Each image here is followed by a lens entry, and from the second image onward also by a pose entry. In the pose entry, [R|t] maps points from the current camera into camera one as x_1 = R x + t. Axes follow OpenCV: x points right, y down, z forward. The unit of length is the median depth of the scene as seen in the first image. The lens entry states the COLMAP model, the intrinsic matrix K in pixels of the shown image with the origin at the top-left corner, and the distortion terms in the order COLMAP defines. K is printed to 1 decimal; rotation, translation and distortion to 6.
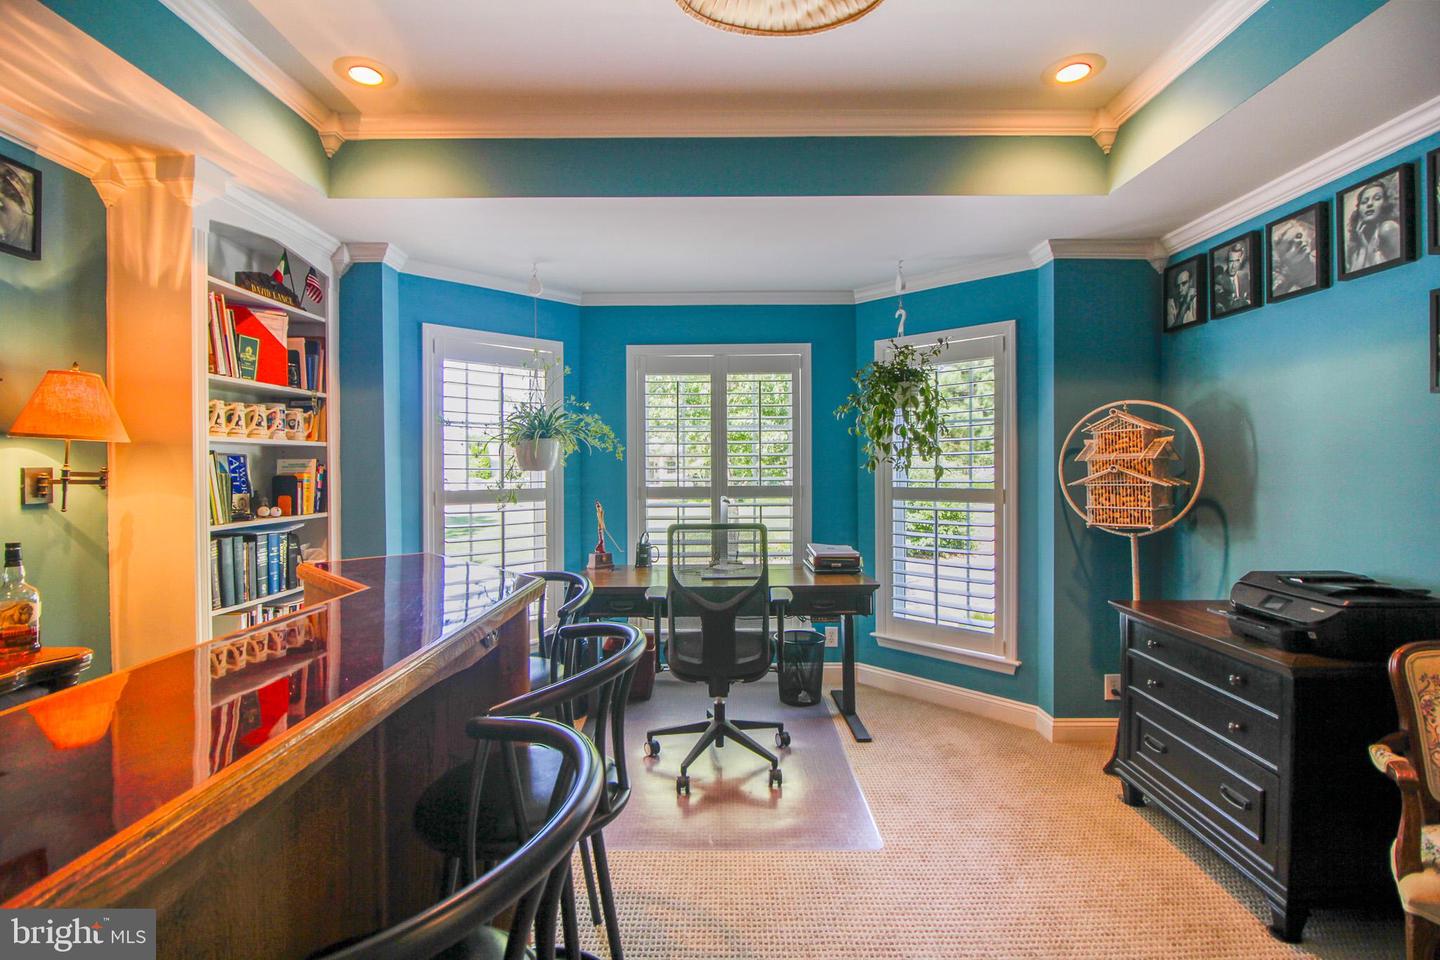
lens RADIAL K [[674.5, 0, 717.1], [0, 674.5, 472.2], [0, 0, 1]] dist [-0.005142, -0.007083]
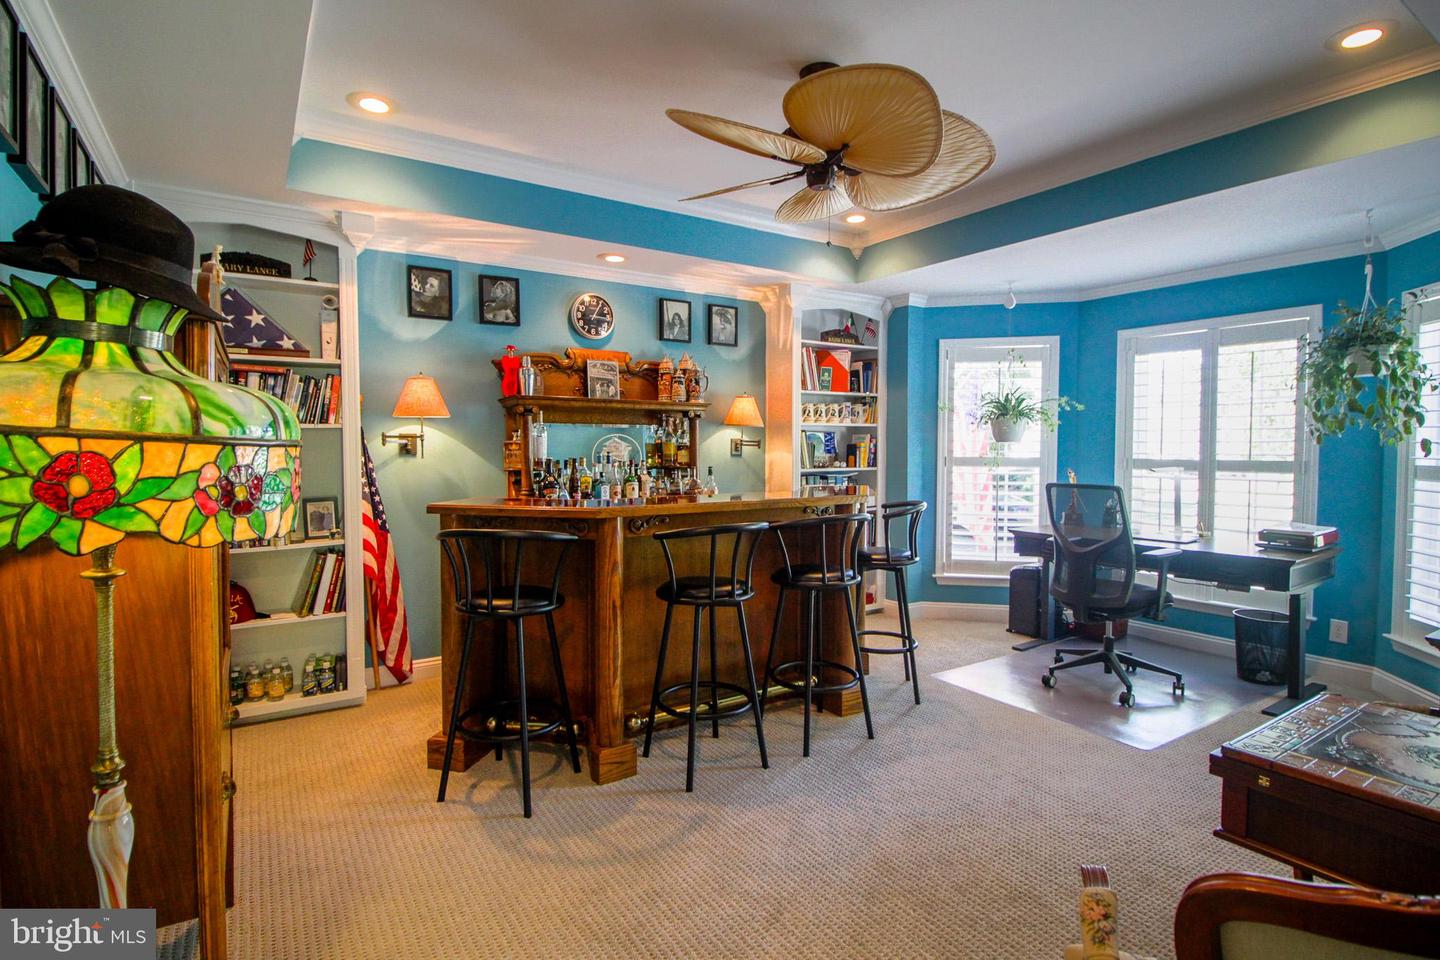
lens RADIAL K [[715.2, 0, 725.5], [0, 715.2, 471.8], [0, 0, 1]] dist [0.000649, -0.000048]
pose [[0.559040, 0.038912, -0.828227, 0.671794], [-0.011740, 0.999170, 0.039019, 0.007846], [0.829058, -0.012089, 0.559033, -0.274421]]
